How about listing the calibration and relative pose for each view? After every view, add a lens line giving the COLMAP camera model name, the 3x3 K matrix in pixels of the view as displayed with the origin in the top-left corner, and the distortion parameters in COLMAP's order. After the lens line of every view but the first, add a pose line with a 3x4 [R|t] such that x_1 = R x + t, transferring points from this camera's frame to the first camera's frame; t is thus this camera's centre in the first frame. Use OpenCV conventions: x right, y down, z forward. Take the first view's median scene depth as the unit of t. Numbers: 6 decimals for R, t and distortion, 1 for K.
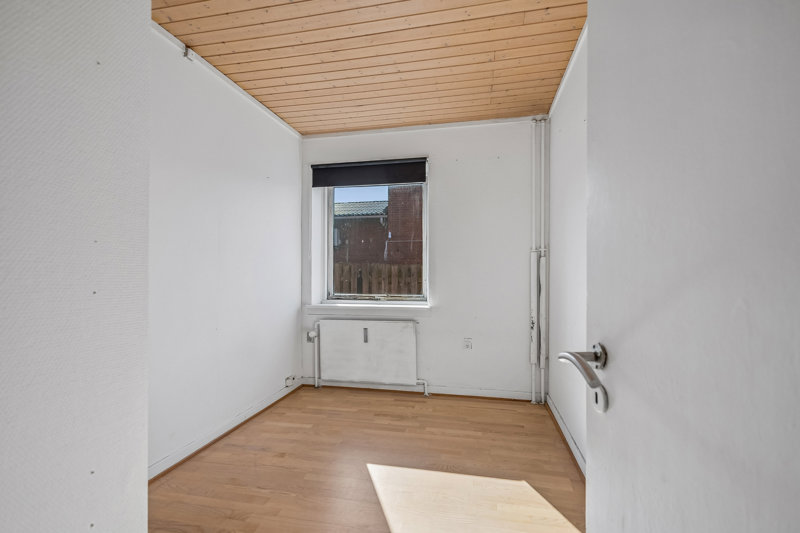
lens RADIAL K [[369.6, 0, 402.6], [0, 369.6, 261.2], [0, 0, 1]] dist [-0.000052, 0.000008]
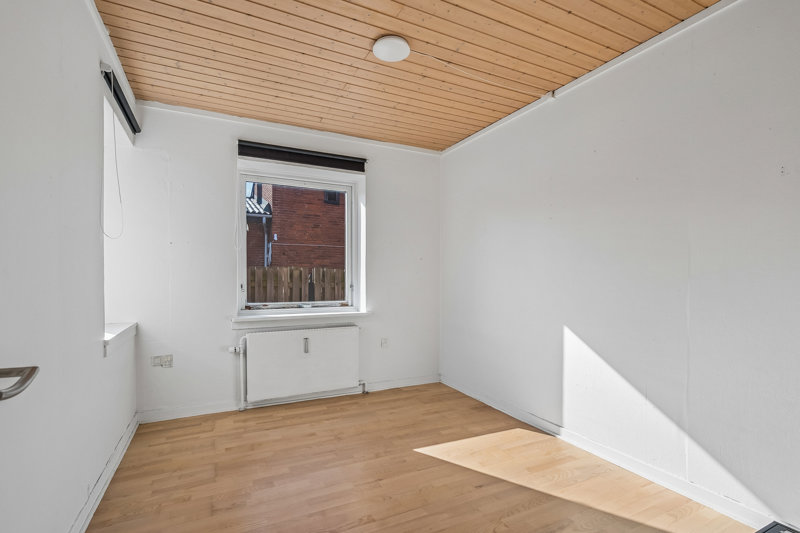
lens RADIAL K [[383.9, 0, 400.0], [0, 383.9, 266.5], [0, 0, 1]] dist [-0.113242, -0.000012]
pose [[0.784797, 0.000676, 0.619753, -0.485261], [-0.001873, 0.999997, 0.001281, 0.000112], [-0.619751, -0.002166, 0.784796, 0.098813]]
